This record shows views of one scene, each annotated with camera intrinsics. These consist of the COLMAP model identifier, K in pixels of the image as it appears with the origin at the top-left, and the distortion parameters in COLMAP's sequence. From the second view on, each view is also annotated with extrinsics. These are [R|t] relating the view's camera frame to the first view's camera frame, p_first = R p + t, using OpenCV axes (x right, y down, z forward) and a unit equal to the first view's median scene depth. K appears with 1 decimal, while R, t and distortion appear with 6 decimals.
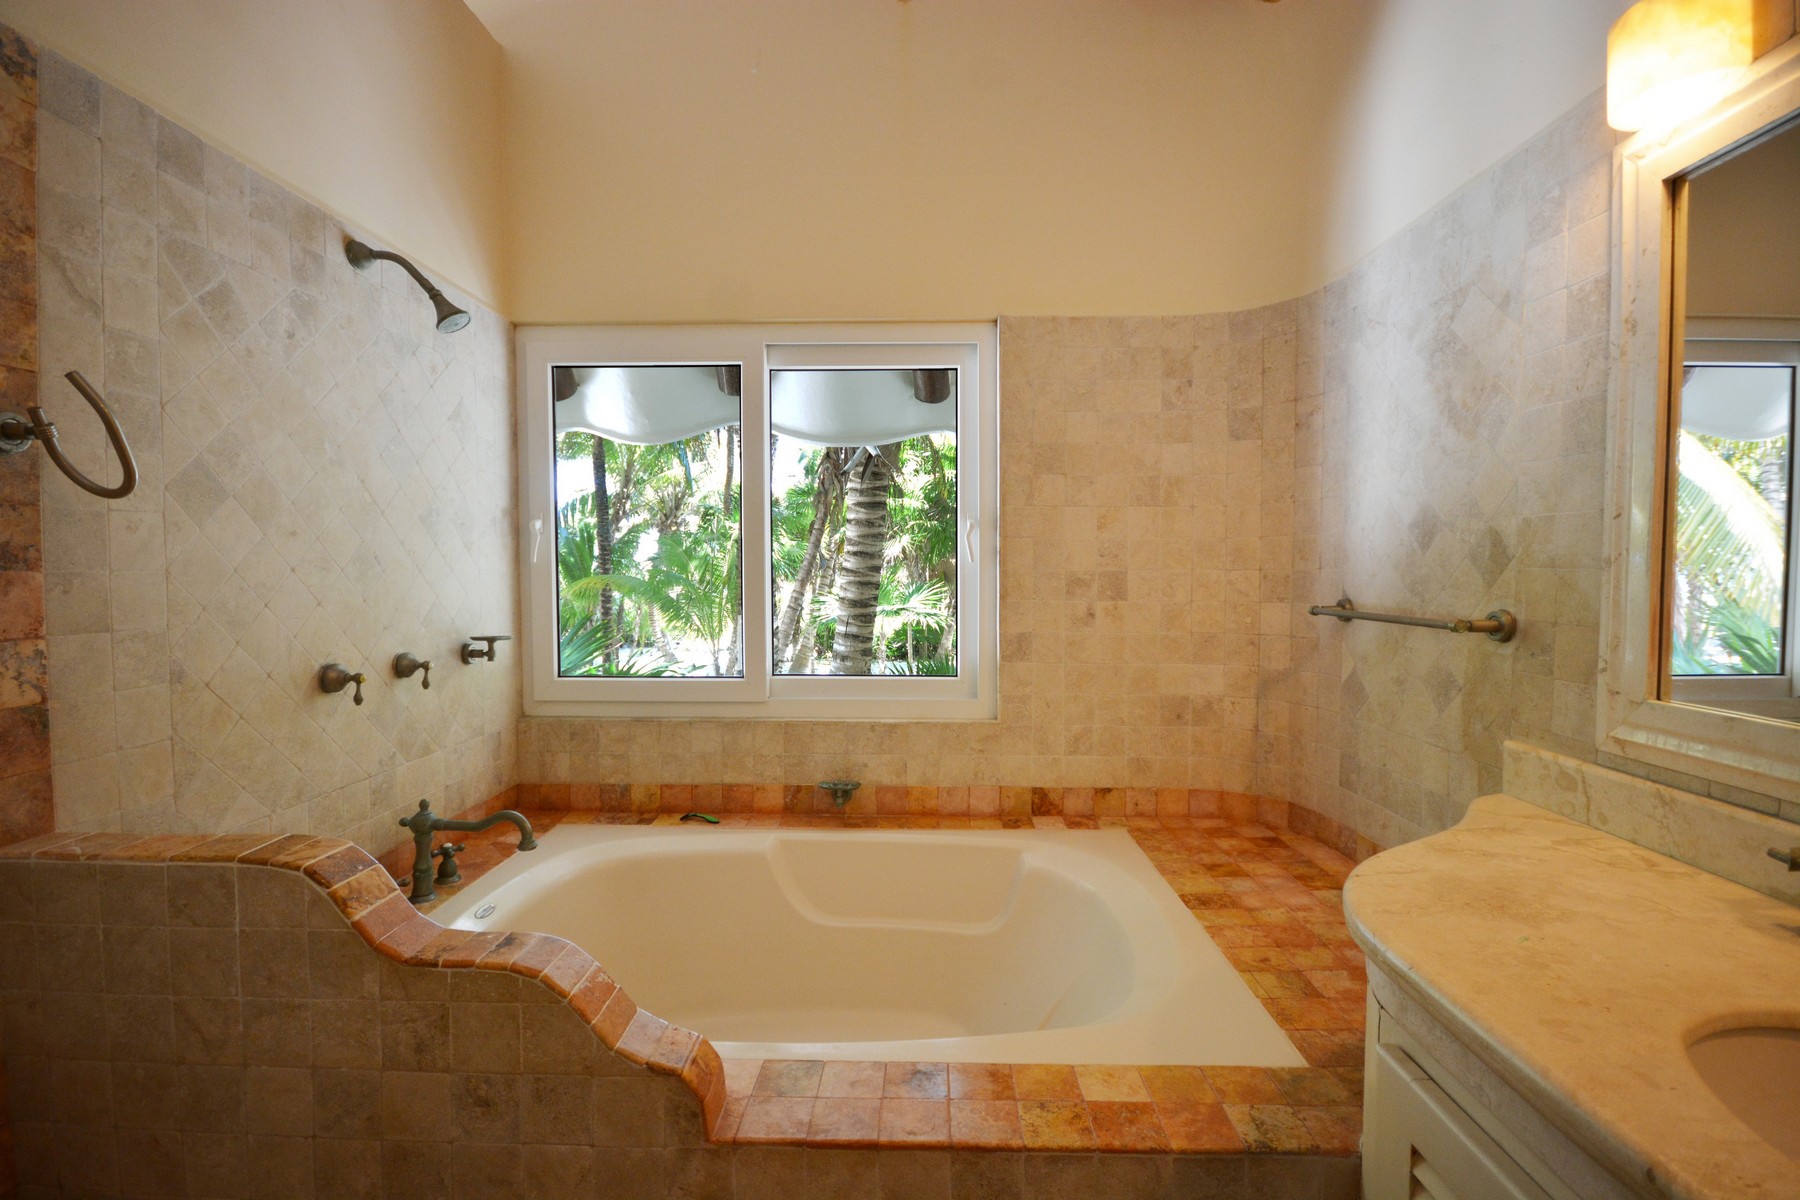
lens RADIAL K [[795.0, 0, 912.4], [0, 795.0, 601.2], [0, 0, 1]] dist [-0.000016, -0.002901]
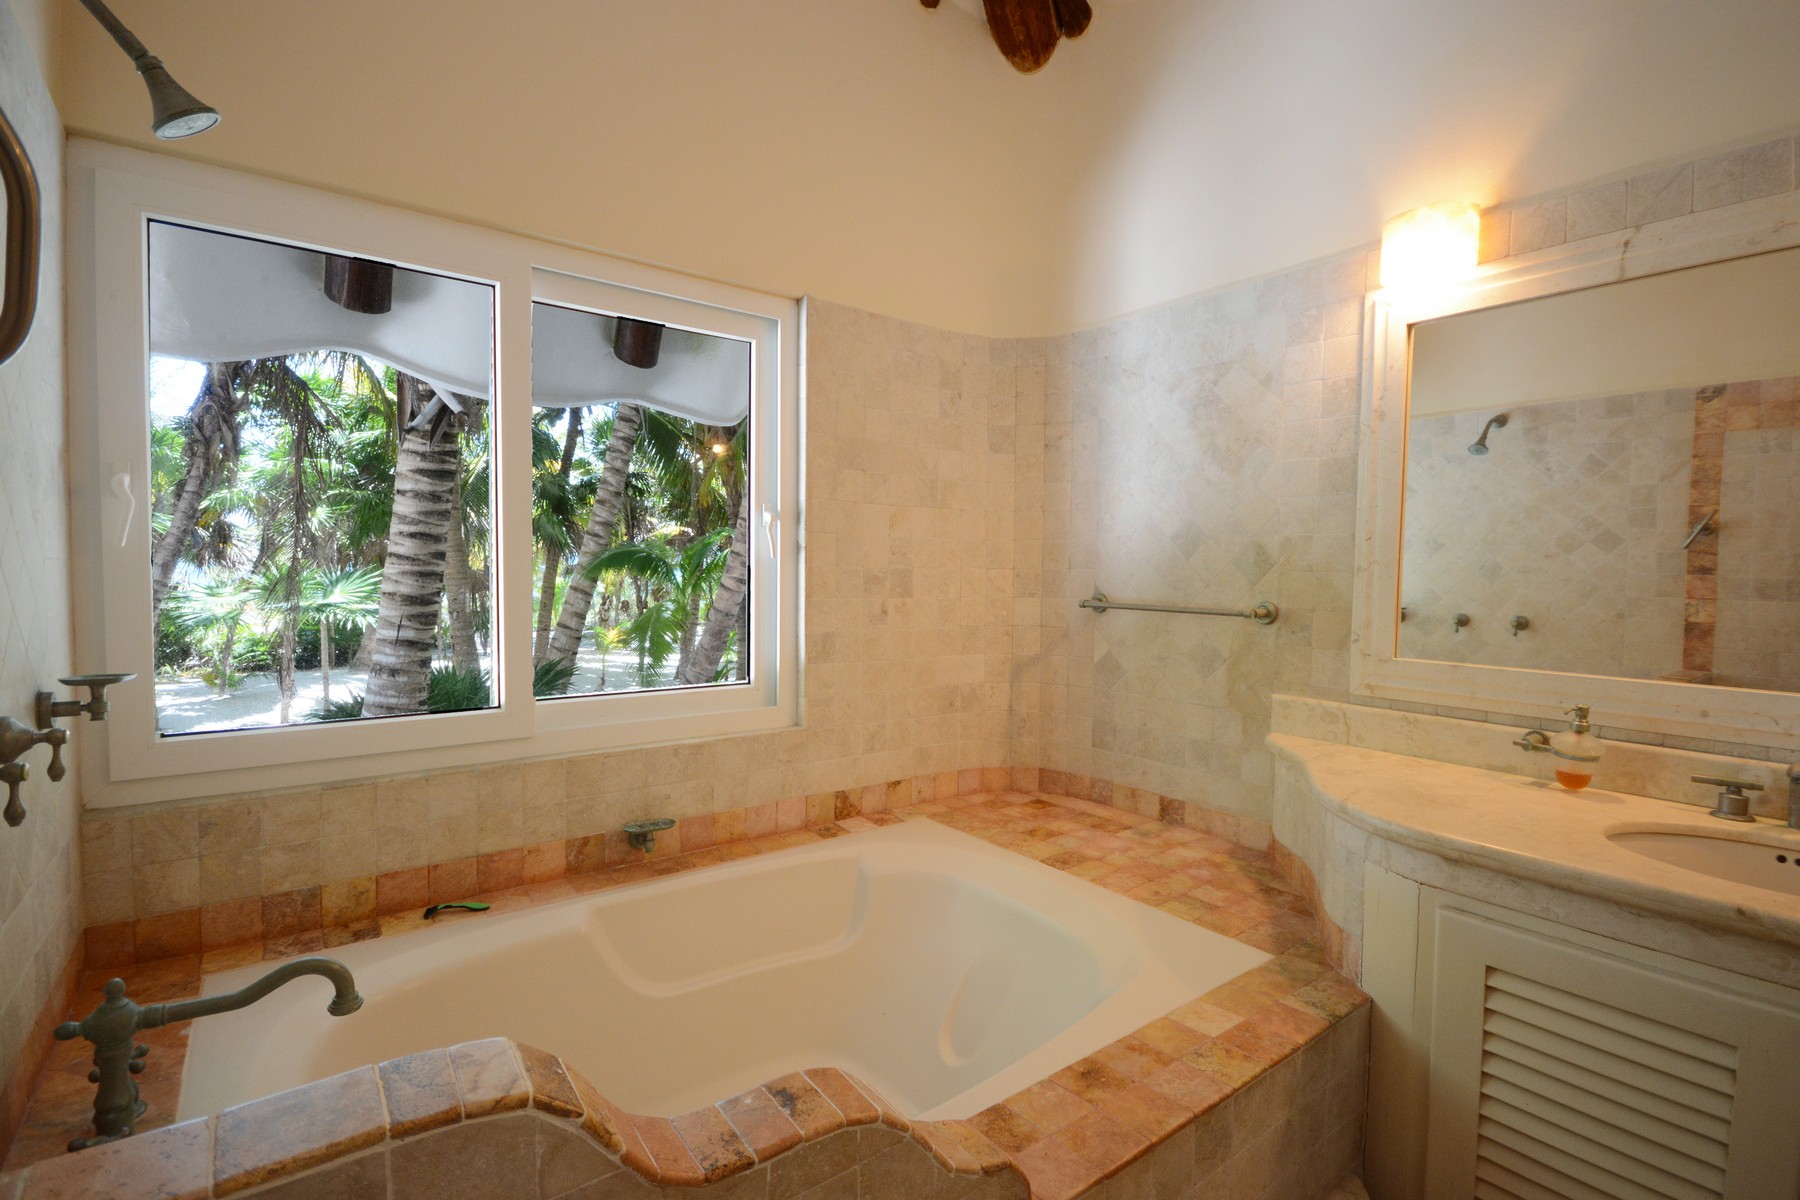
lens RADIAL K [[820.9, 0, 906.0], [0, 820.9, 600.9], [0, 0, 1]] dist [-0.001548, -0.005616]
pose [[0.780715, -0.016565, 0.624668, -0.445475], [0.011532, 0.999860, 0.012101, -0.009937], [-0.624781, -0.002244, 0.780797, 0.186060]]
